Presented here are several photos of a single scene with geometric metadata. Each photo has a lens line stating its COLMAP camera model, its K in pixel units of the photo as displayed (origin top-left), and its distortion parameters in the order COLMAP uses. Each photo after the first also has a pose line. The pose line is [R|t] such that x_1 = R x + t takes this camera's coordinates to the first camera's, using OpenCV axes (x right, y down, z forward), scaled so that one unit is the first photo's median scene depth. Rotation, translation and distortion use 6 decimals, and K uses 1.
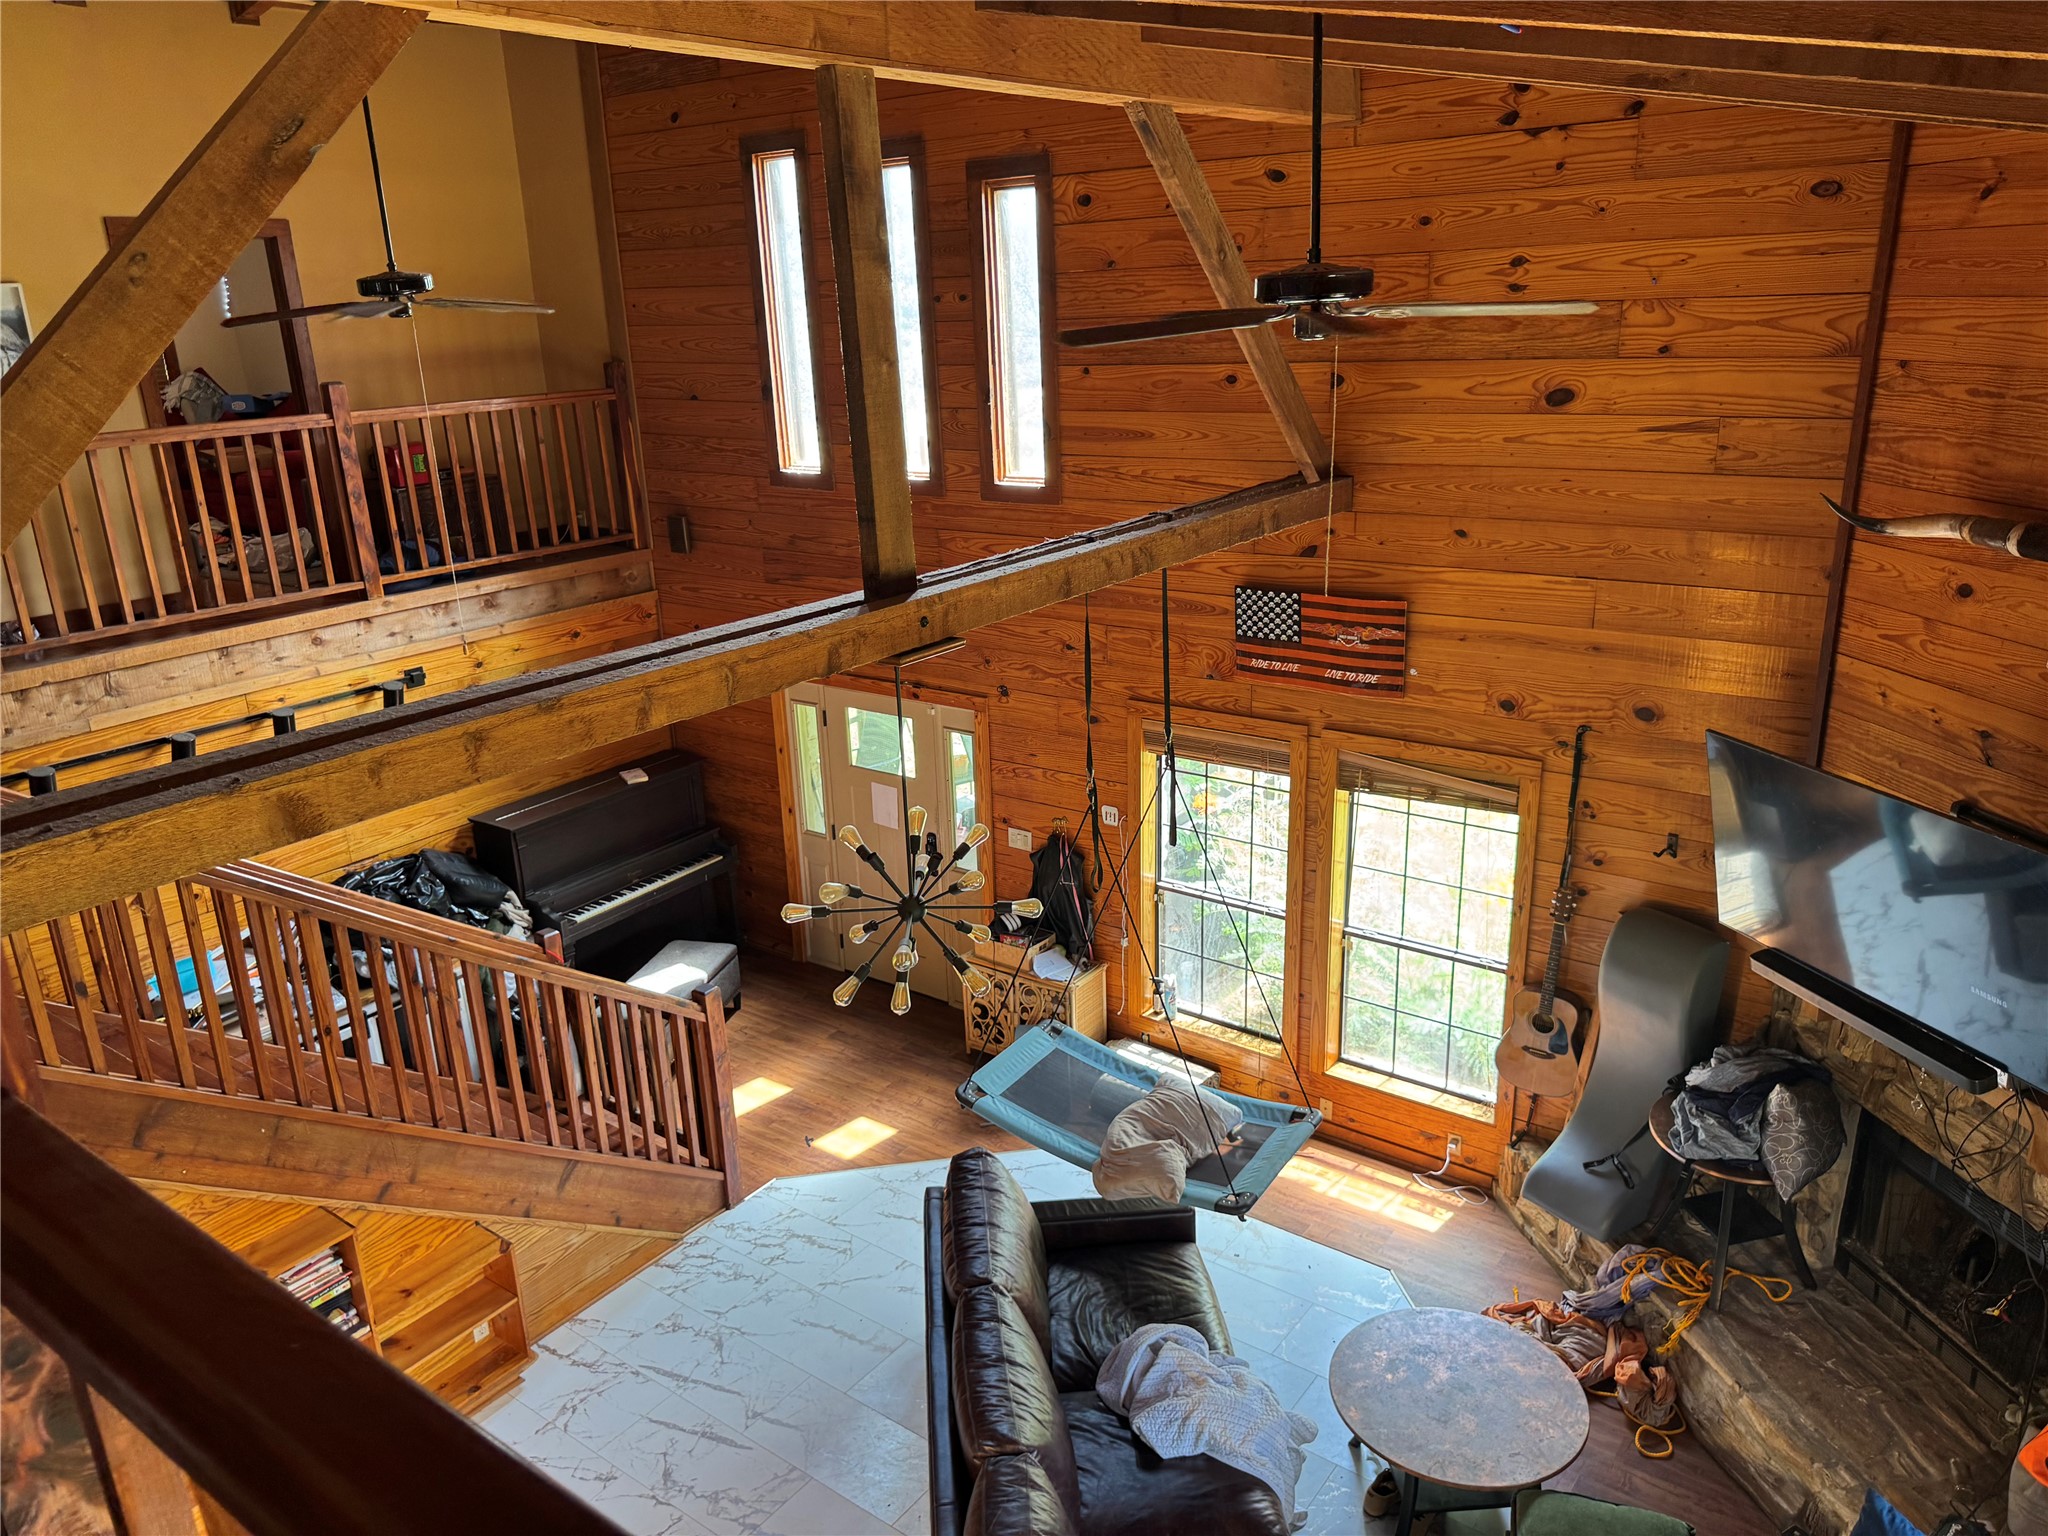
lens RADIAL K [[1465.6, 0, 1009.3], [0, 1465.6, 767.8], [0, 0, 1]] dist [0.047364, -0.057309]
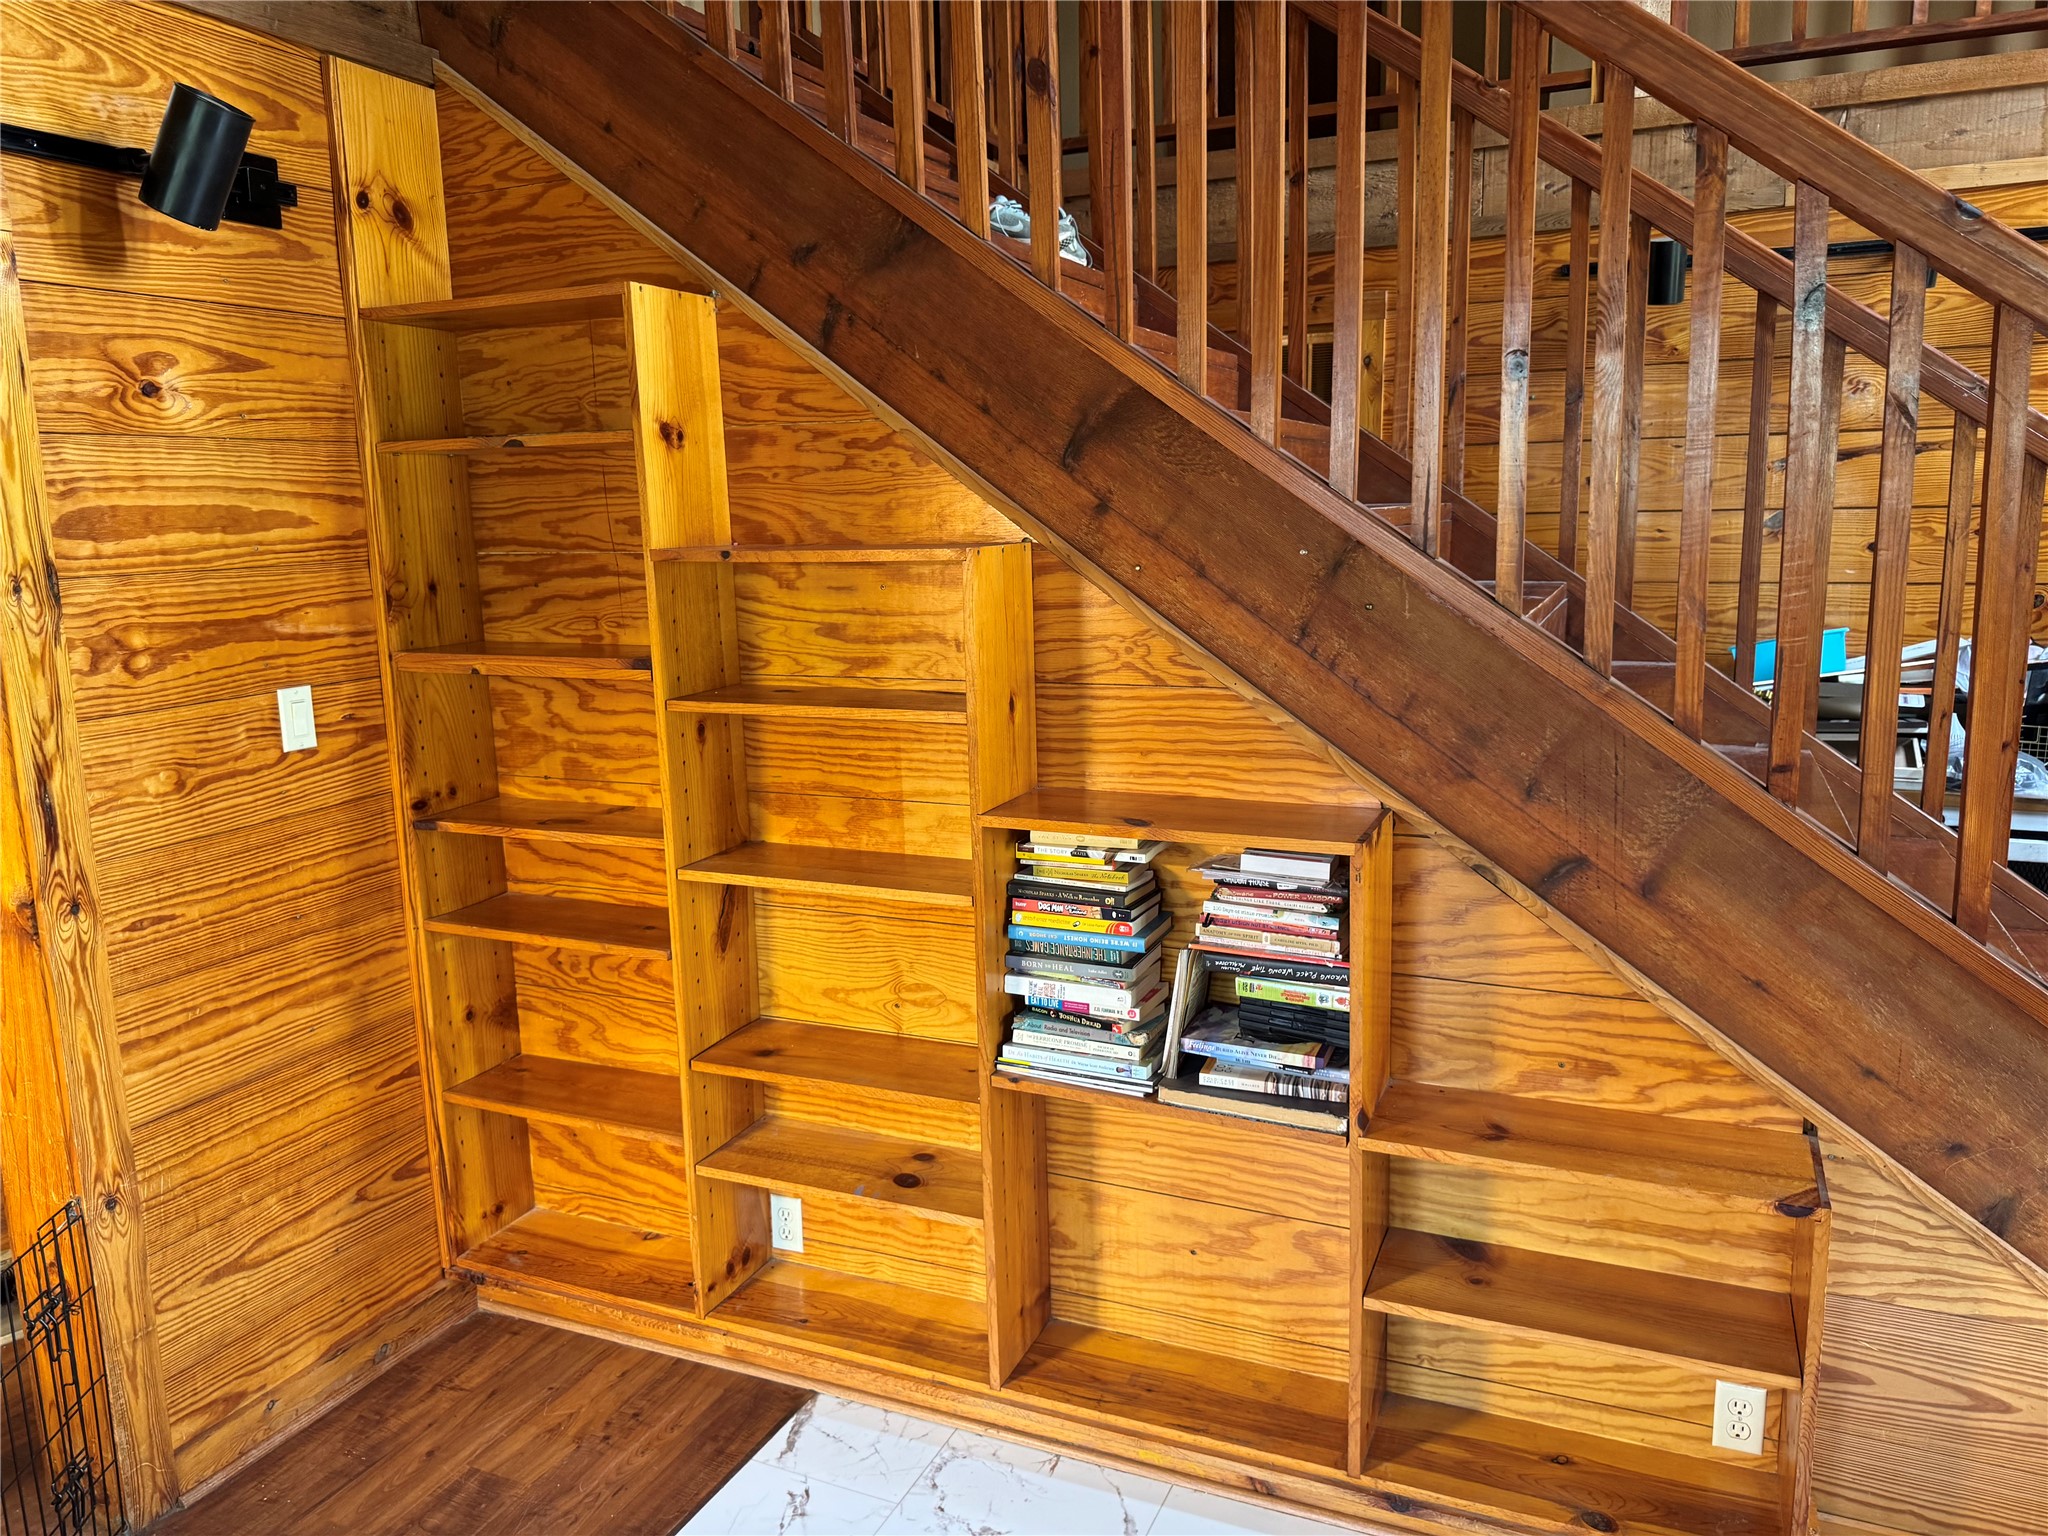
lens RADIAL K [[1465.6, 0, 1011.2], [0, 1465.6, 768.6], [0, 0, 1]] dist [0.047364, -0.057309]
pose [[0.224387, 0.203623, -0.952989, -0.074190], [-0.288930, 0.947856, 0.134496, 0.197505], [0.930683, 0.245168, 0.271519, 0.594845]]
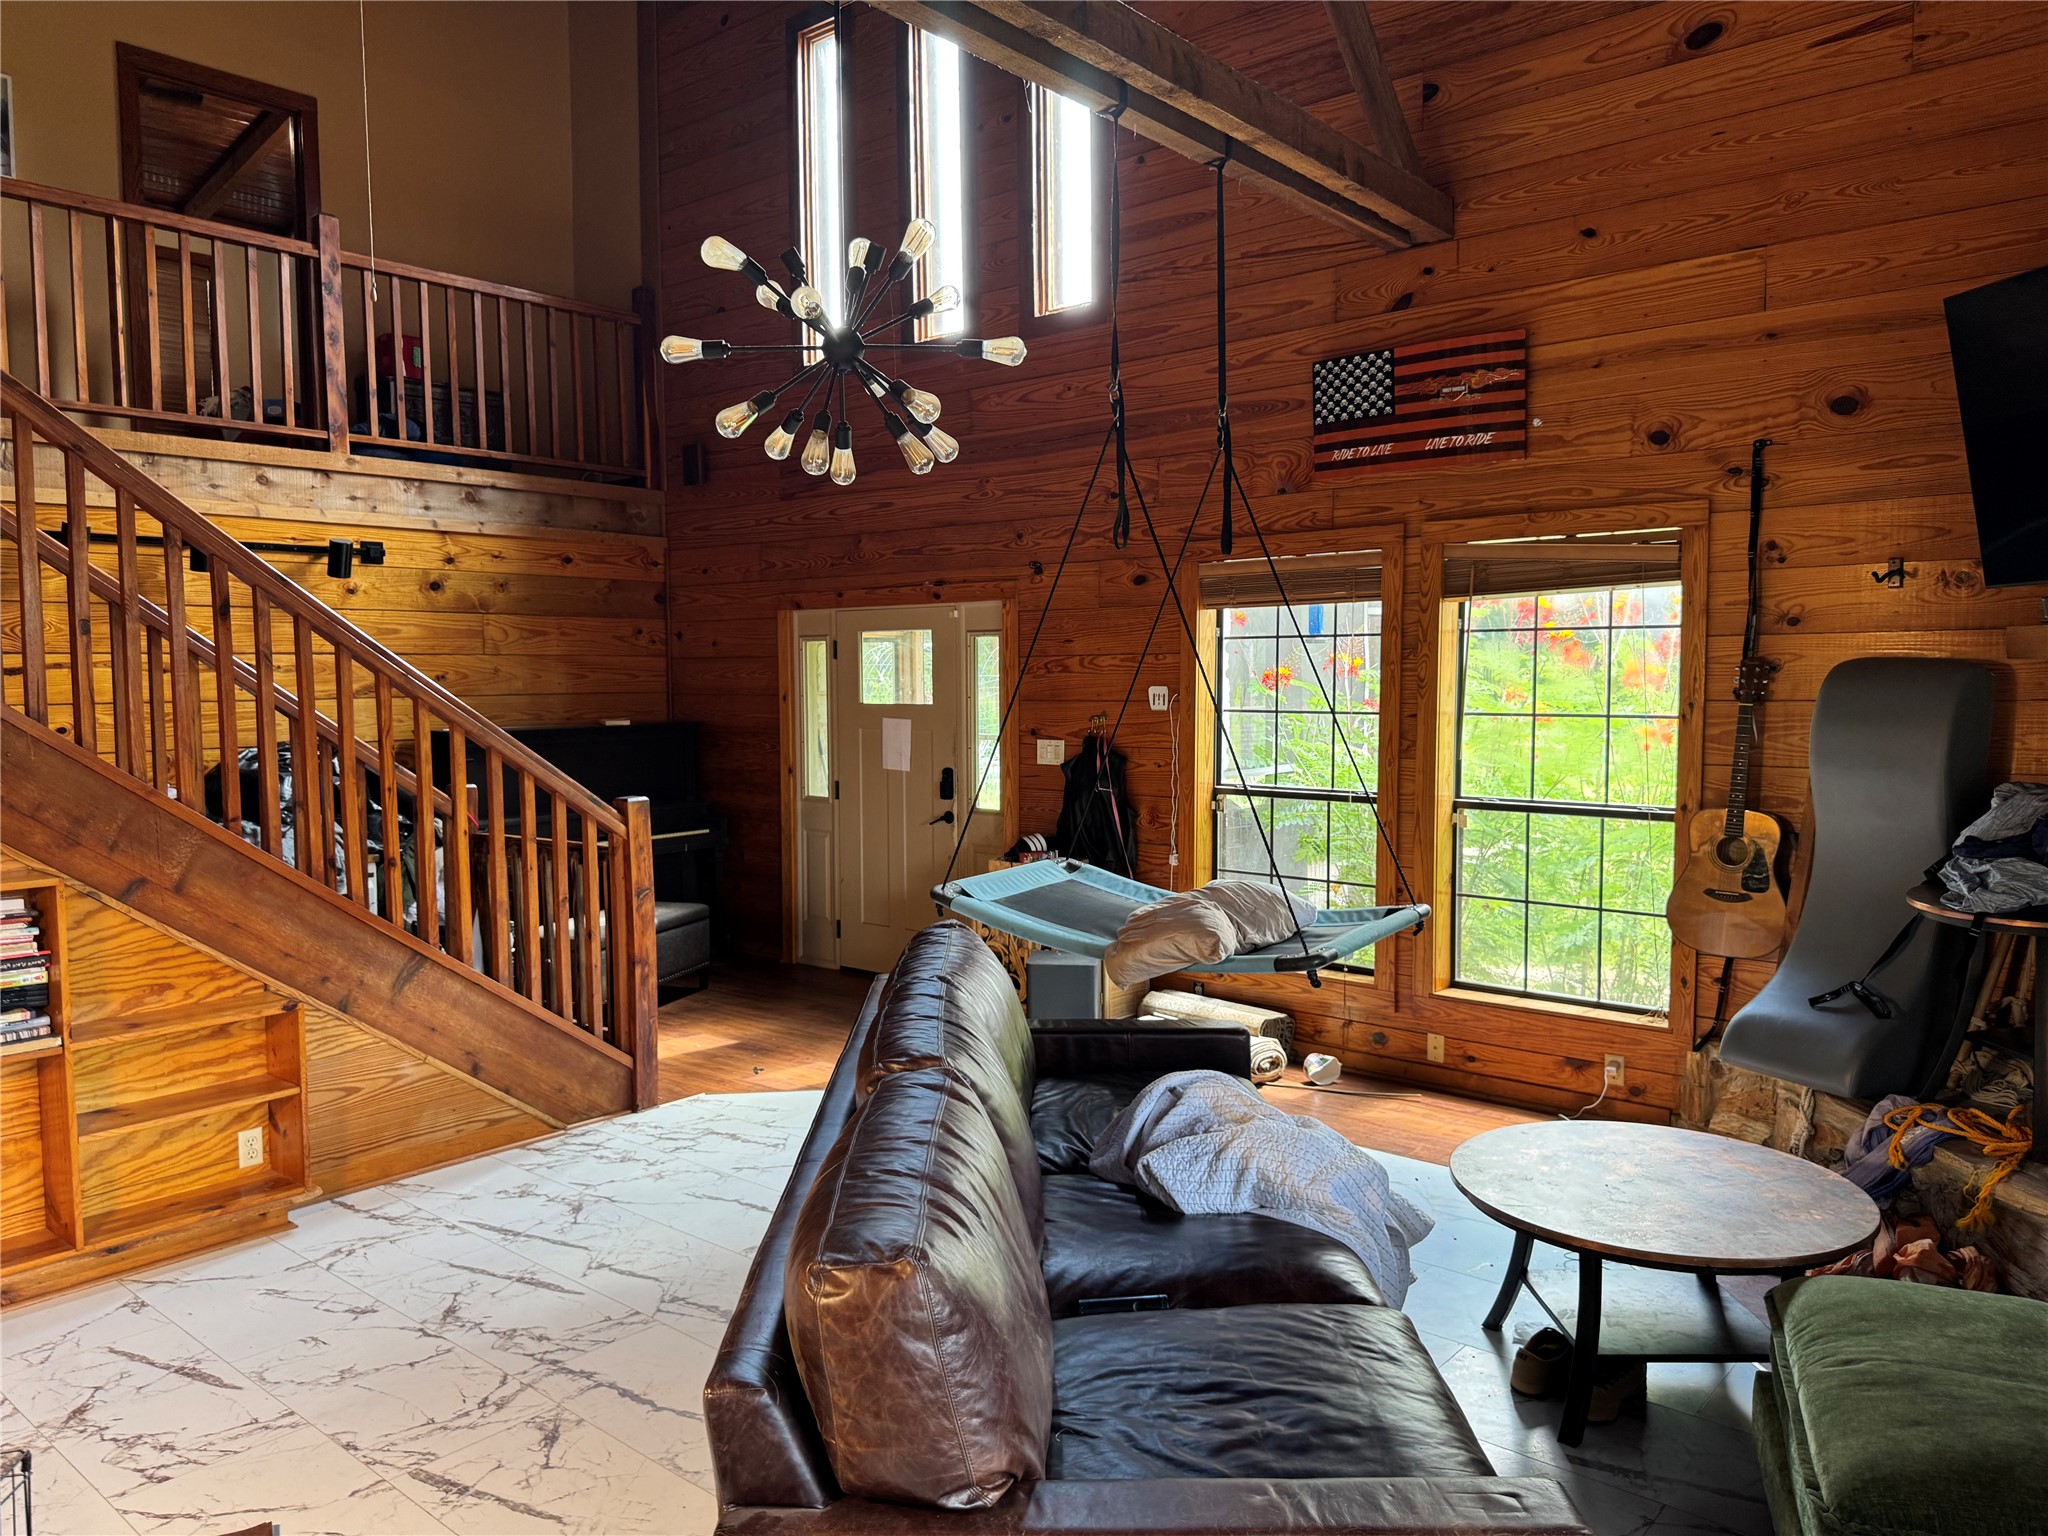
lens RADIAL K [[1465.6, 0, 1010.2], [0, 1465.6, 760.9], [0, 0, 1]] dist [0.047364, -0.057309]
pose [[0.997351, 0.033318, -0.064660, 0.044462], [-0.048469, 0.967235, -0.249214, 0.304954], [0.054238, 0.251688, 0.966287, 0.235156]]
